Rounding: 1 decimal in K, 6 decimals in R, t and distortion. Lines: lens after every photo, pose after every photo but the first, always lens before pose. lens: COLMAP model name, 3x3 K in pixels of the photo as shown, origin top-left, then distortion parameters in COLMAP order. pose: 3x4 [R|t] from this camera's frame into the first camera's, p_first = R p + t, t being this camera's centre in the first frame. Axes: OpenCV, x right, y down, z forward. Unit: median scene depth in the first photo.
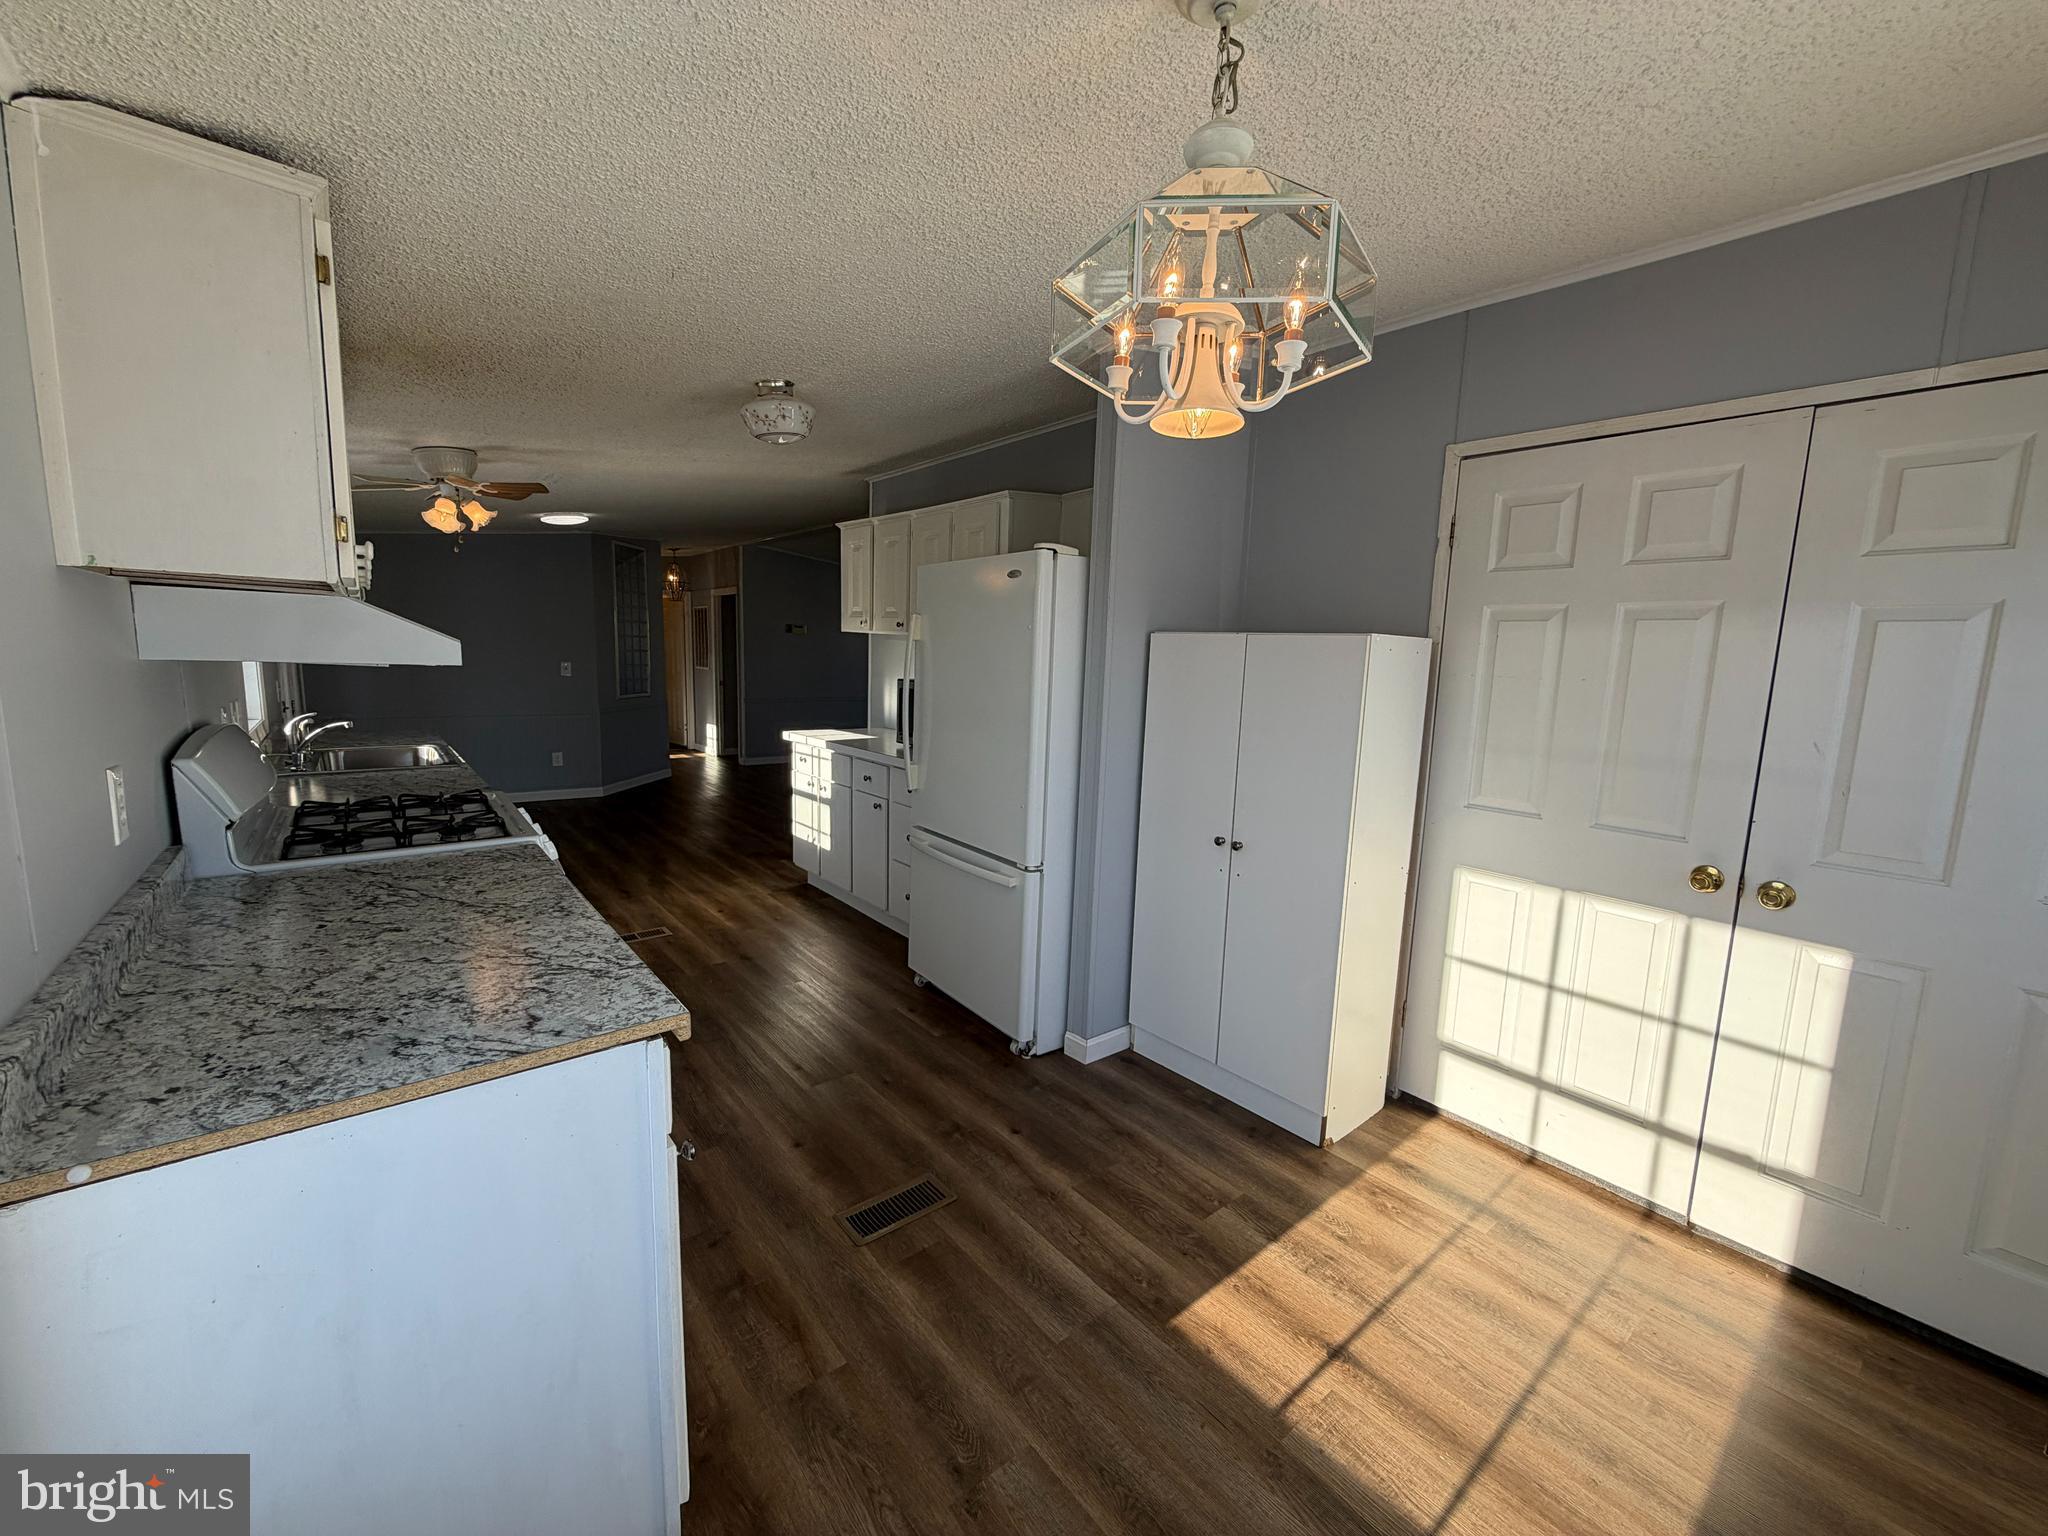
lens RADIAL K [[815.5, 0, 1019.9], [0, 815.5, 766.7], [0, 0, 1]] dist [-0.000943, -0.000043]
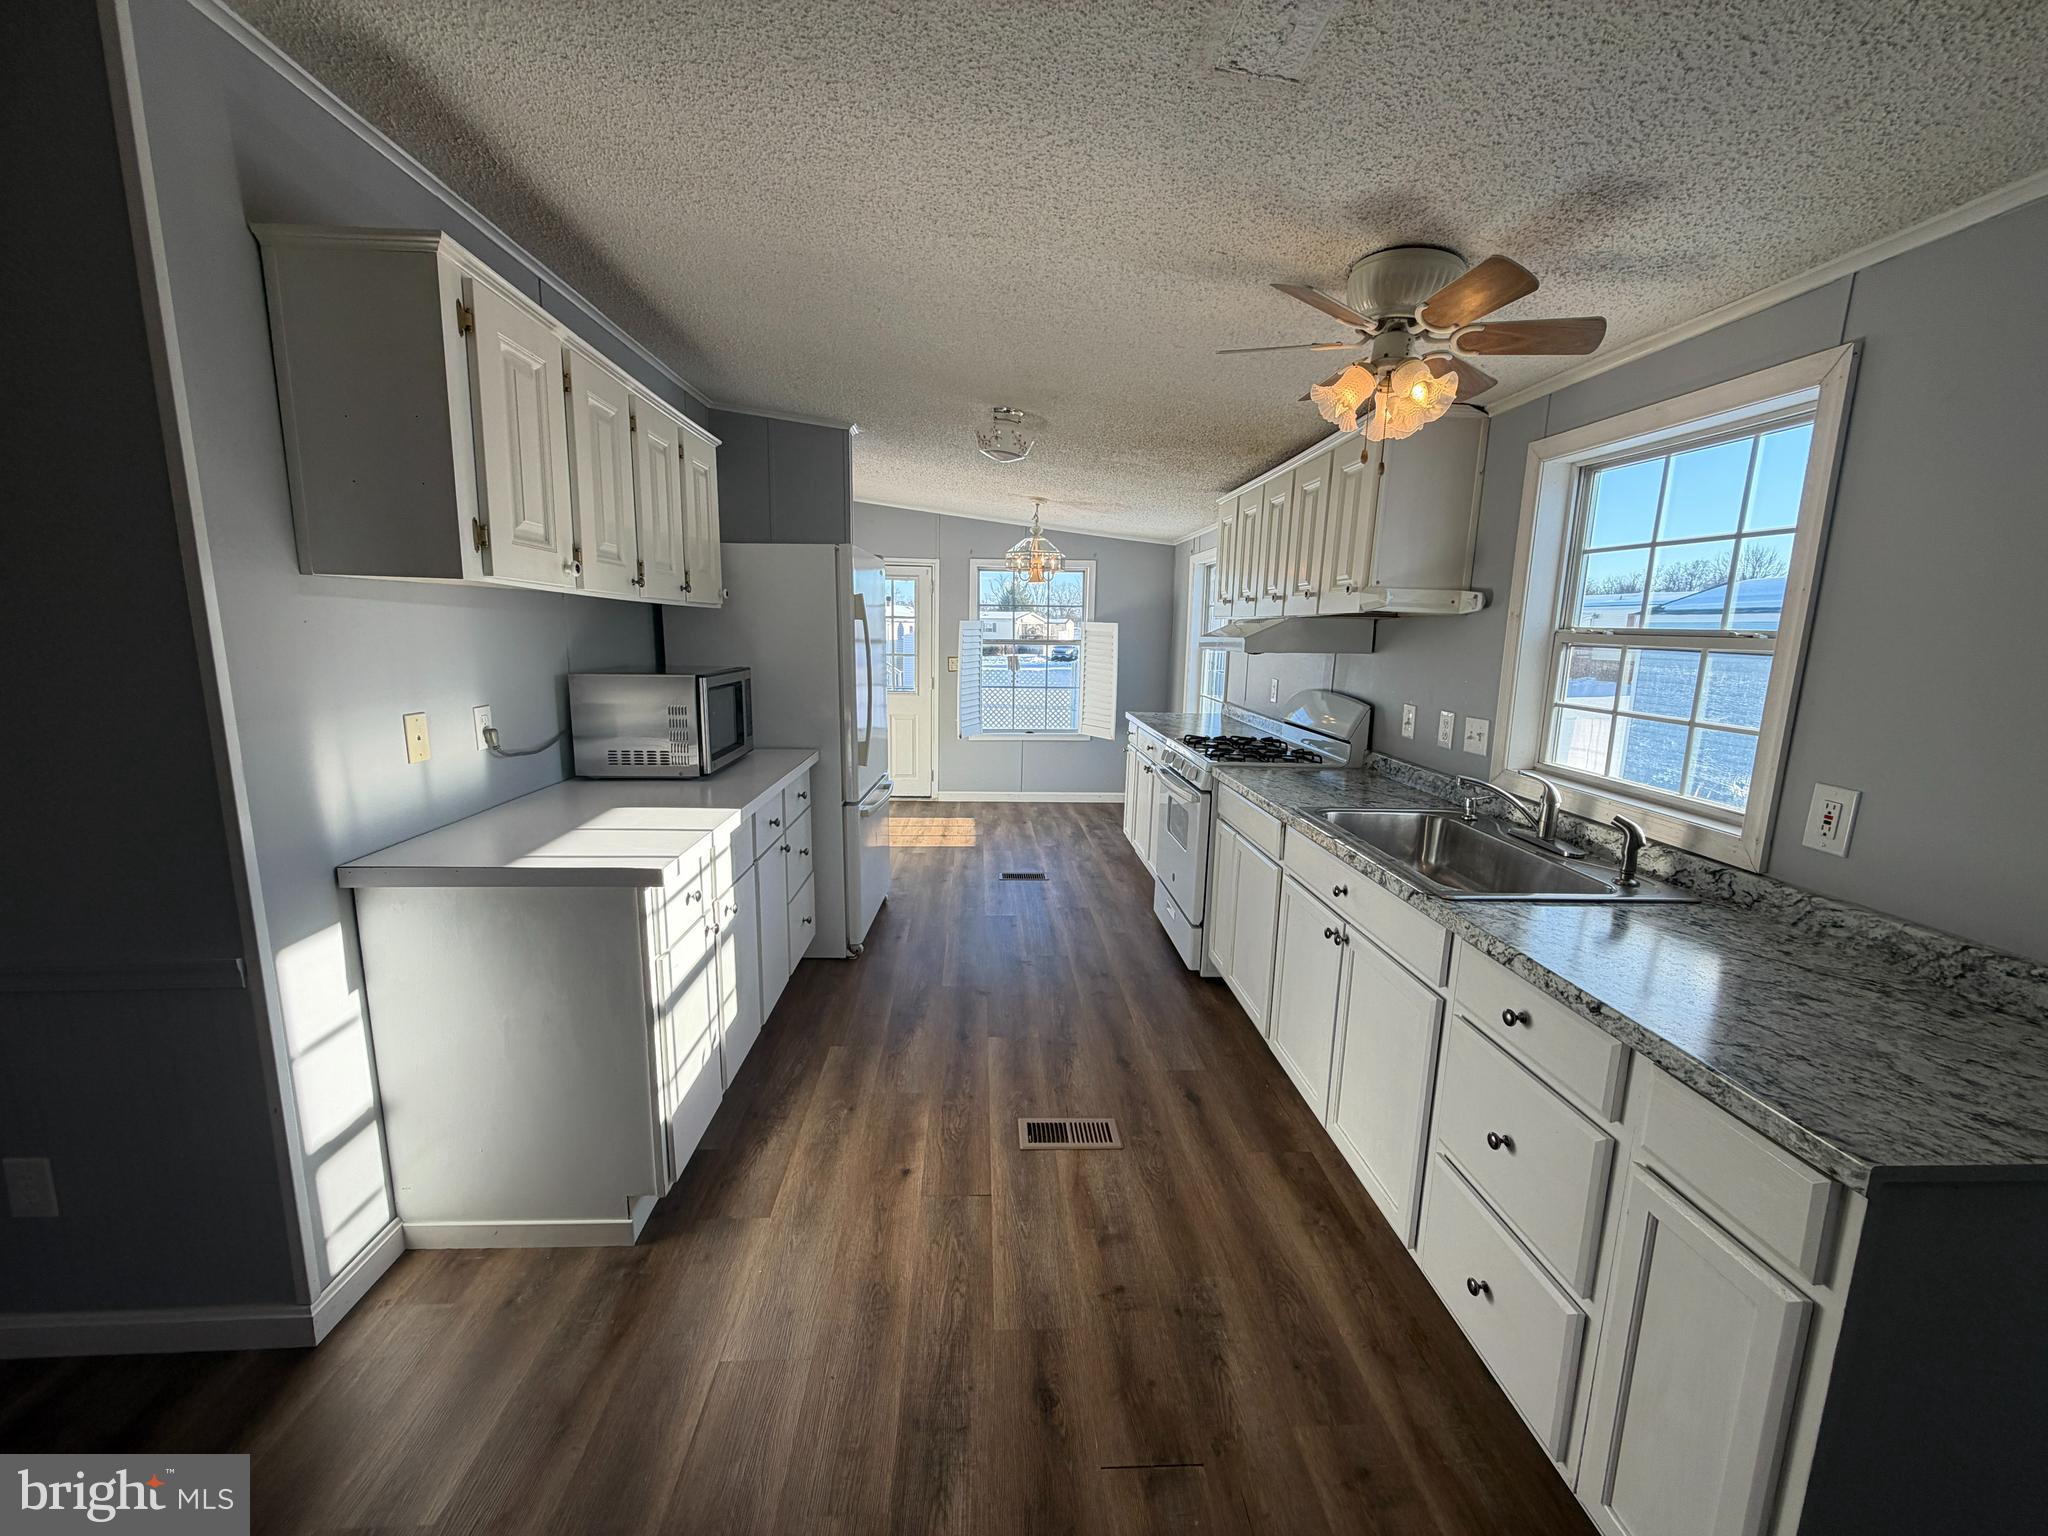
lens RADIAL K [[815.5, 0, 1019.9], [0, 815.5, 766.7], [0, 0, 1]] dist [-0.000943, -0.000043]
pose [[-0.804977, -0.144771, 0.575372, -1.311740], [0.039109, 0.954717, 0.294935, -0.396492], [-0.592016, 0.259918, -0.762863, 2.480758]]
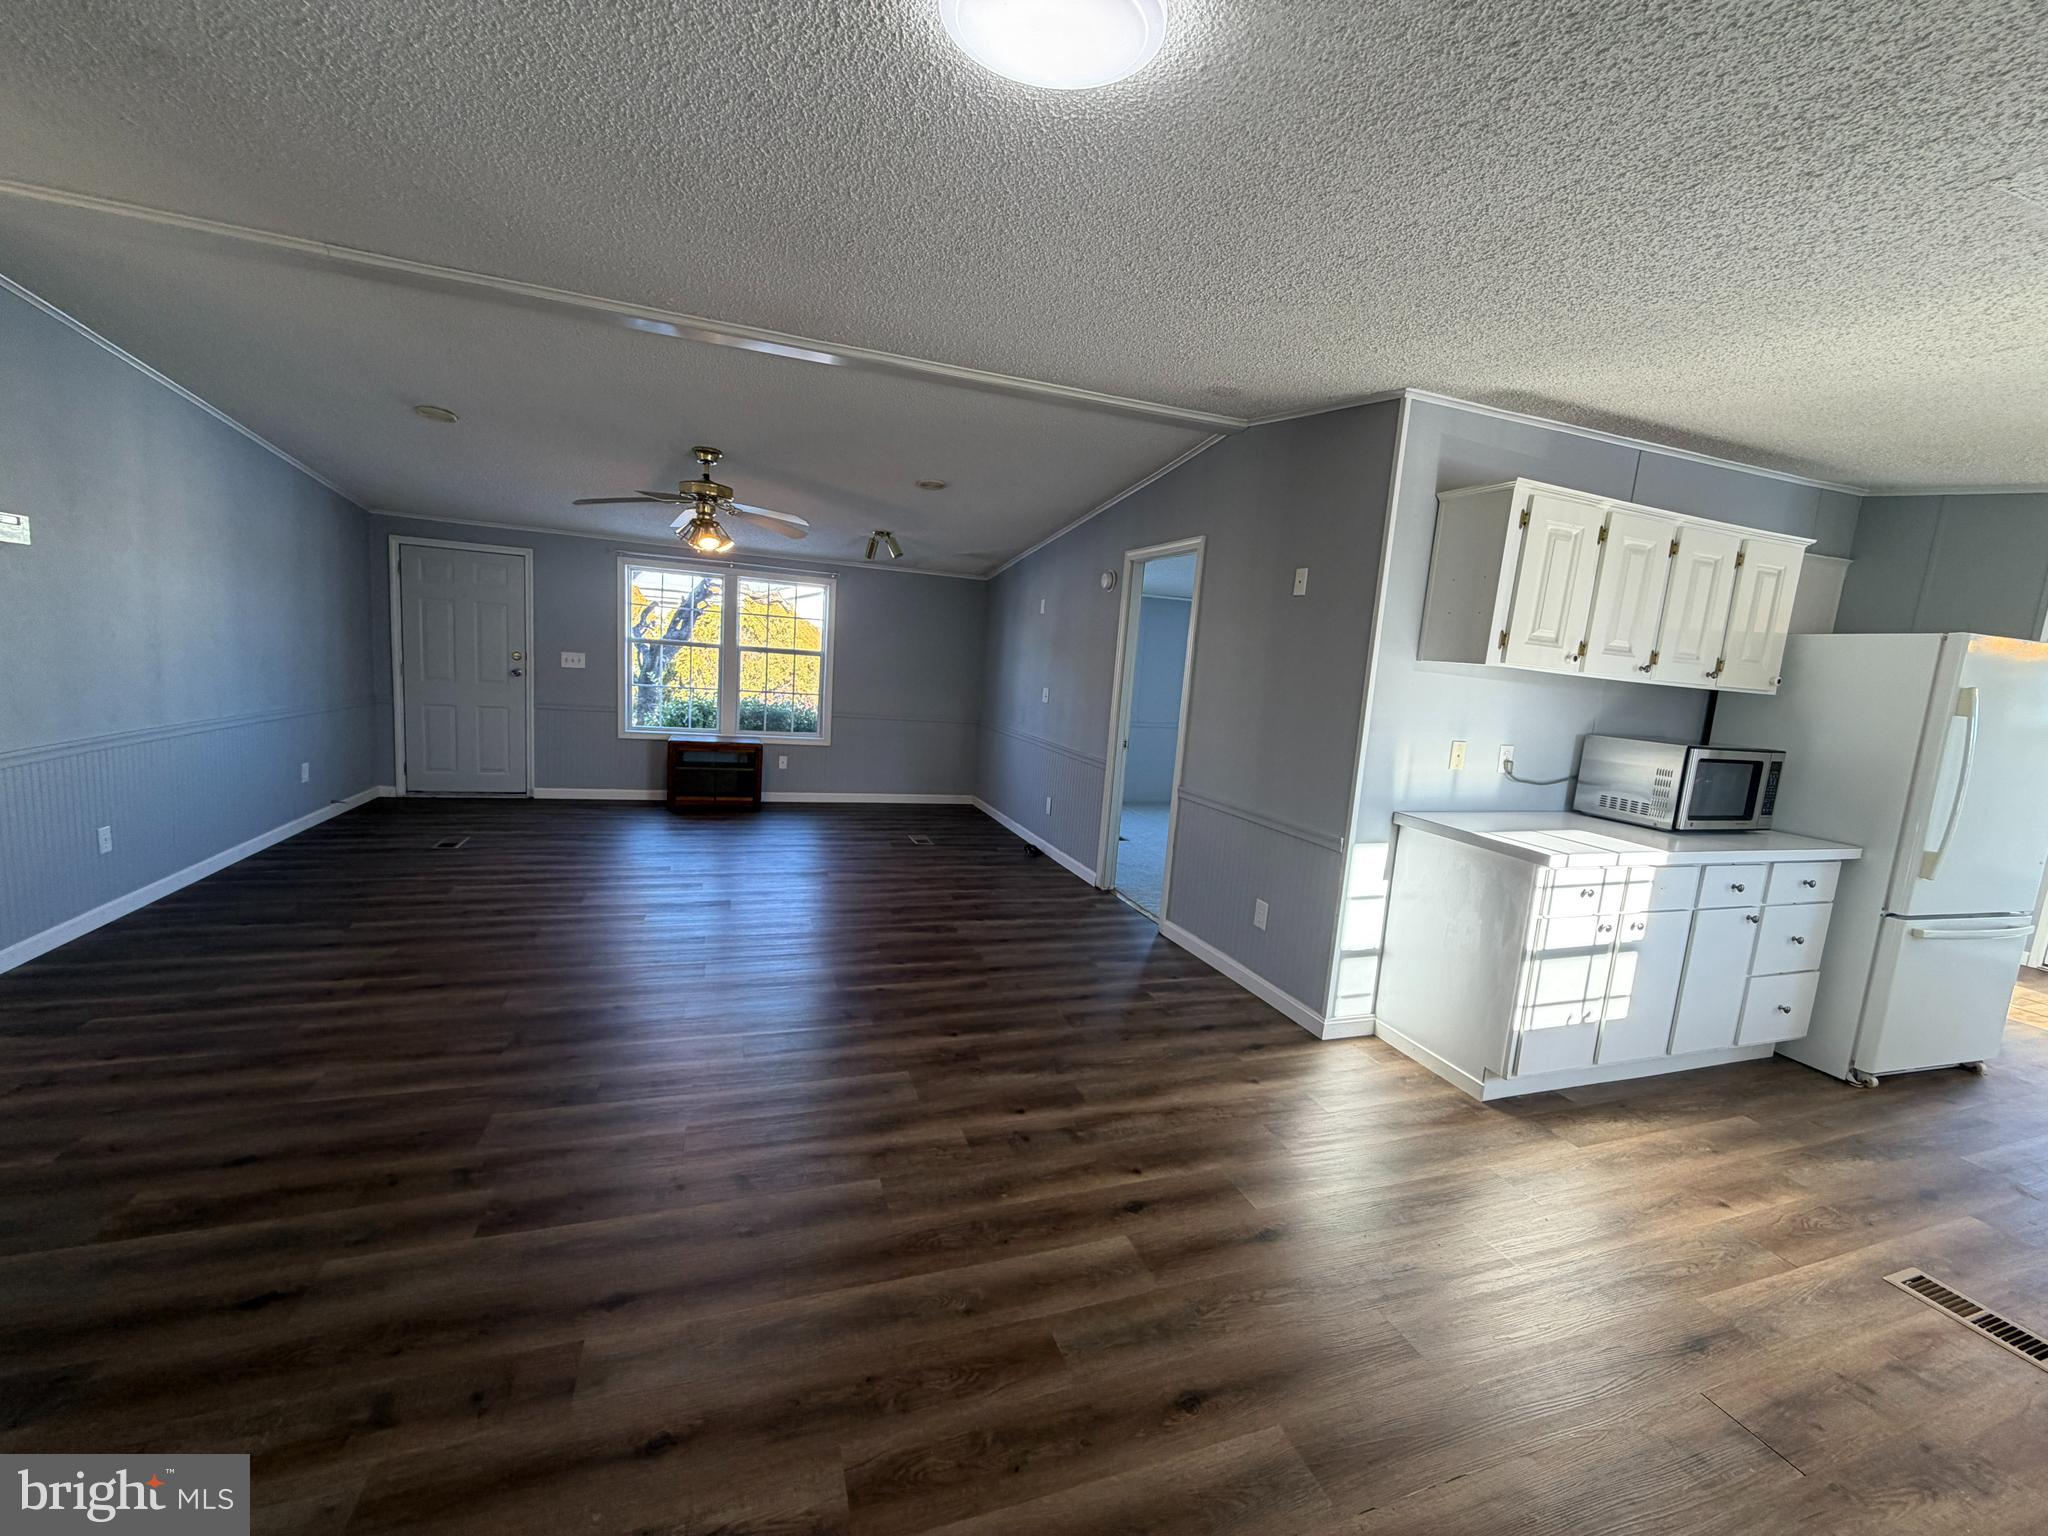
lens RADIAL K [[815.5, 0, 1019.9], [0, 815.5, 766.7], [0, 0, 1]] dist [-0.000943, -0.000043]
pose [[0.338036, -0.137722, 0.931002, -1.927007], [0.067976, 0.990224, 0.121802, -0.407942], [-0.938675, 0.022112, 0.344093, 2.426846]]
